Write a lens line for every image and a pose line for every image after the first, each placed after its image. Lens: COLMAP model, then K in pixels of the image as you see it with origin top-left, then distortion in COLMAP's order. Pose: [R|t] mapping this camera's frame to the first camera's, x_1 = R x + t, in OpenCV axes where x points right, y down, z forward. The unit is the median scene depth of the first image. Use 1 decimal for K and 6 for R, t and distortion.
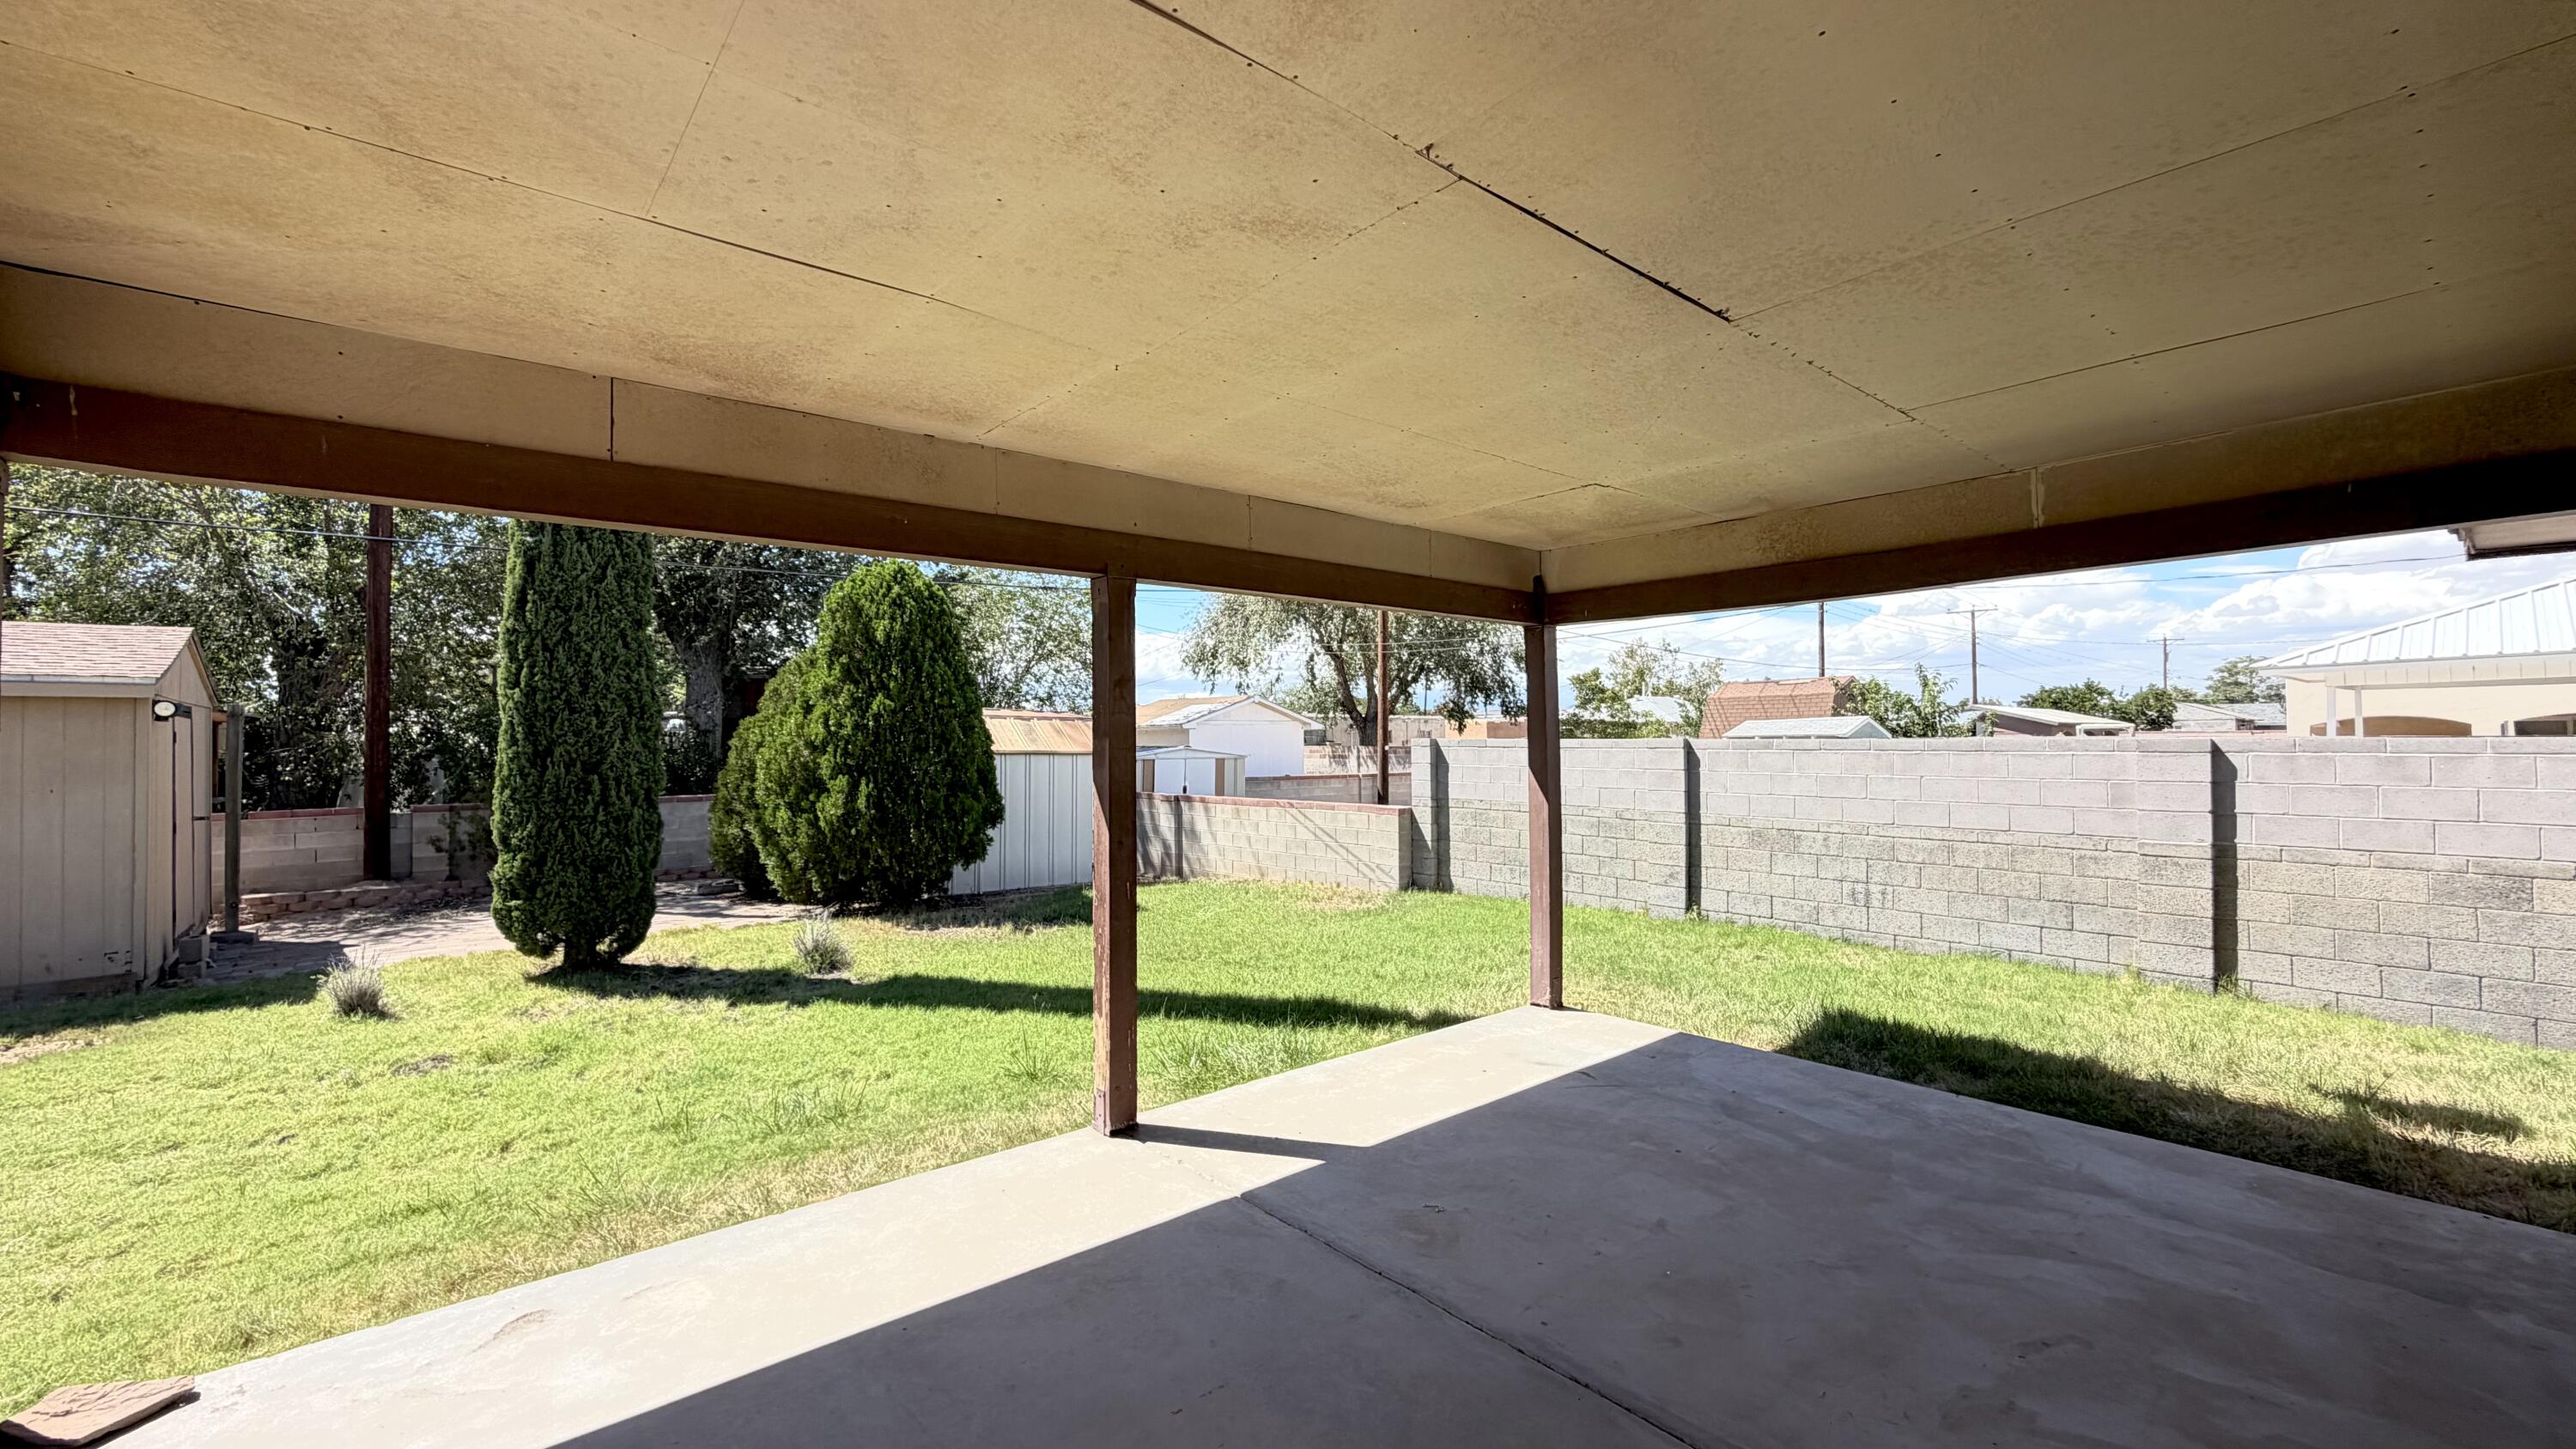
lens RADIAL K [[1008.6, 0, 1288.0], [0, 1008.6, 724.5], [0, 0, 1]] dist [-0.006897, 0.000236]
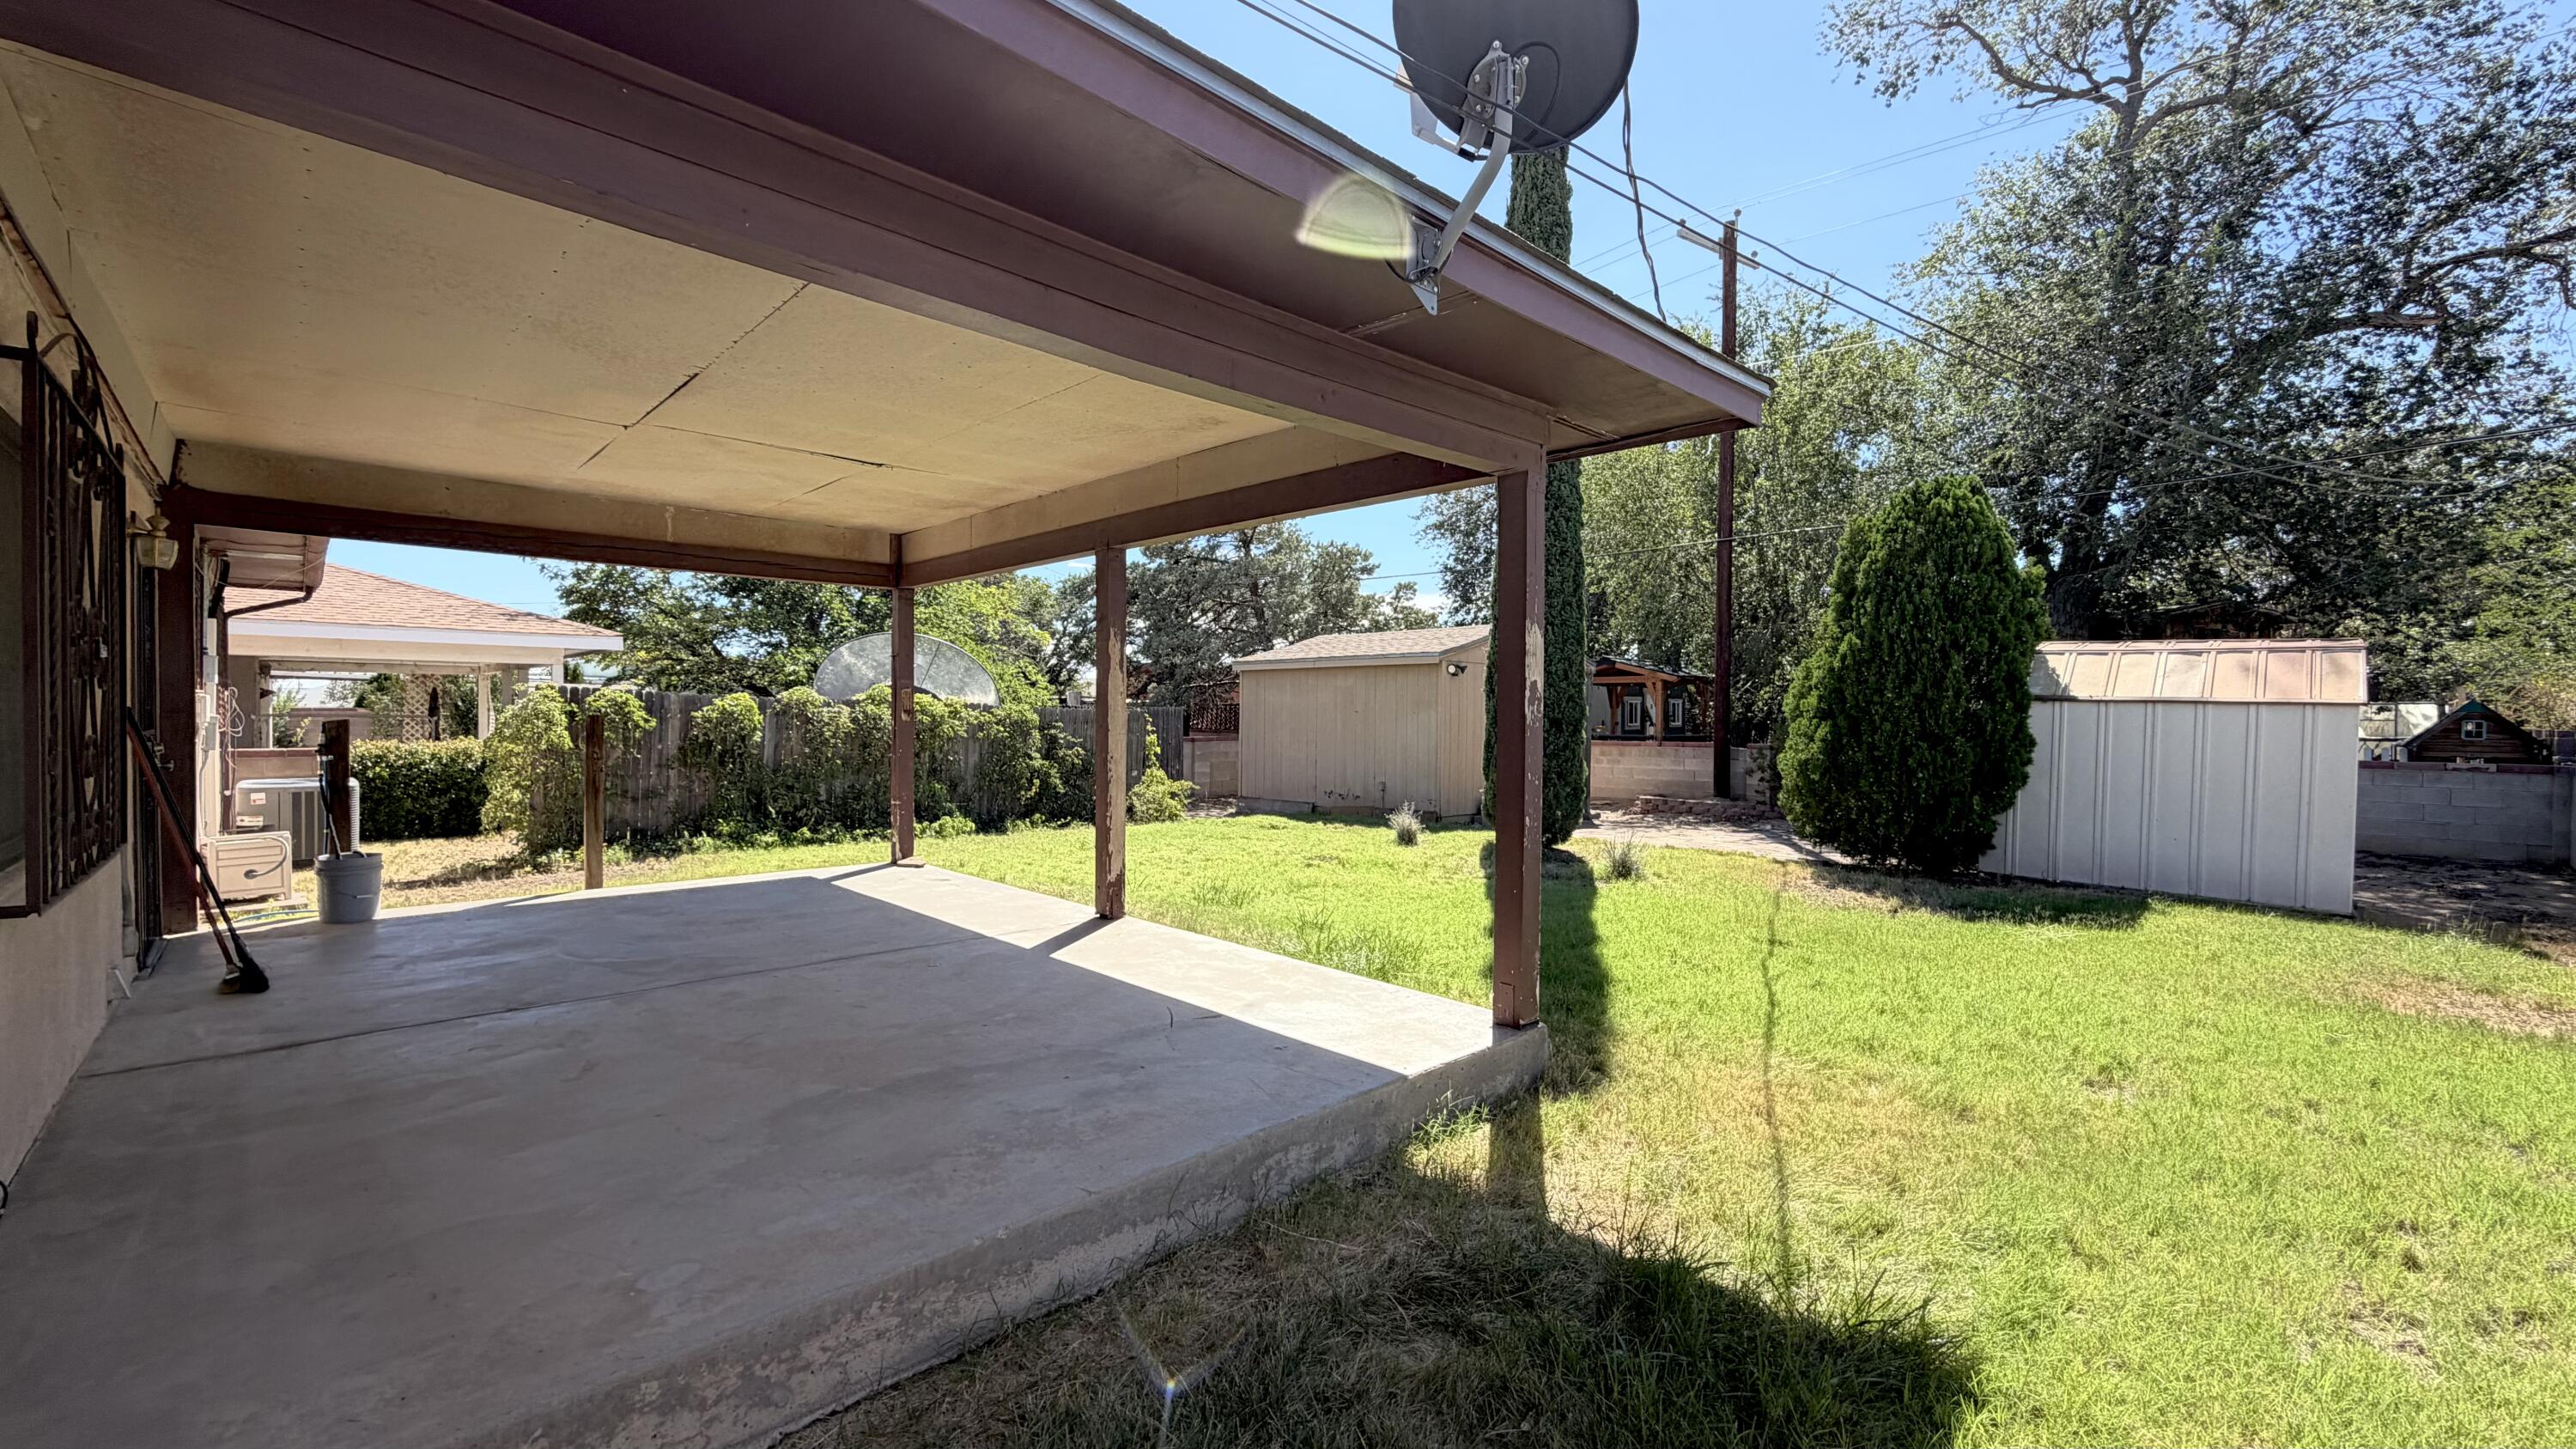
lens RADIAL K [[1008.6, 0, 1288.0], [0, 1008.6, 724.5], [0, 0, 1]] dist [-0.006897, 0.000236]
pose [[0.090832, 0.024165, -0.995573, 1.288802], [0.004968, 0.999682, 0.024718, 0.074447], [0.995854, -0.007192, 0.090683, 1.078339]]
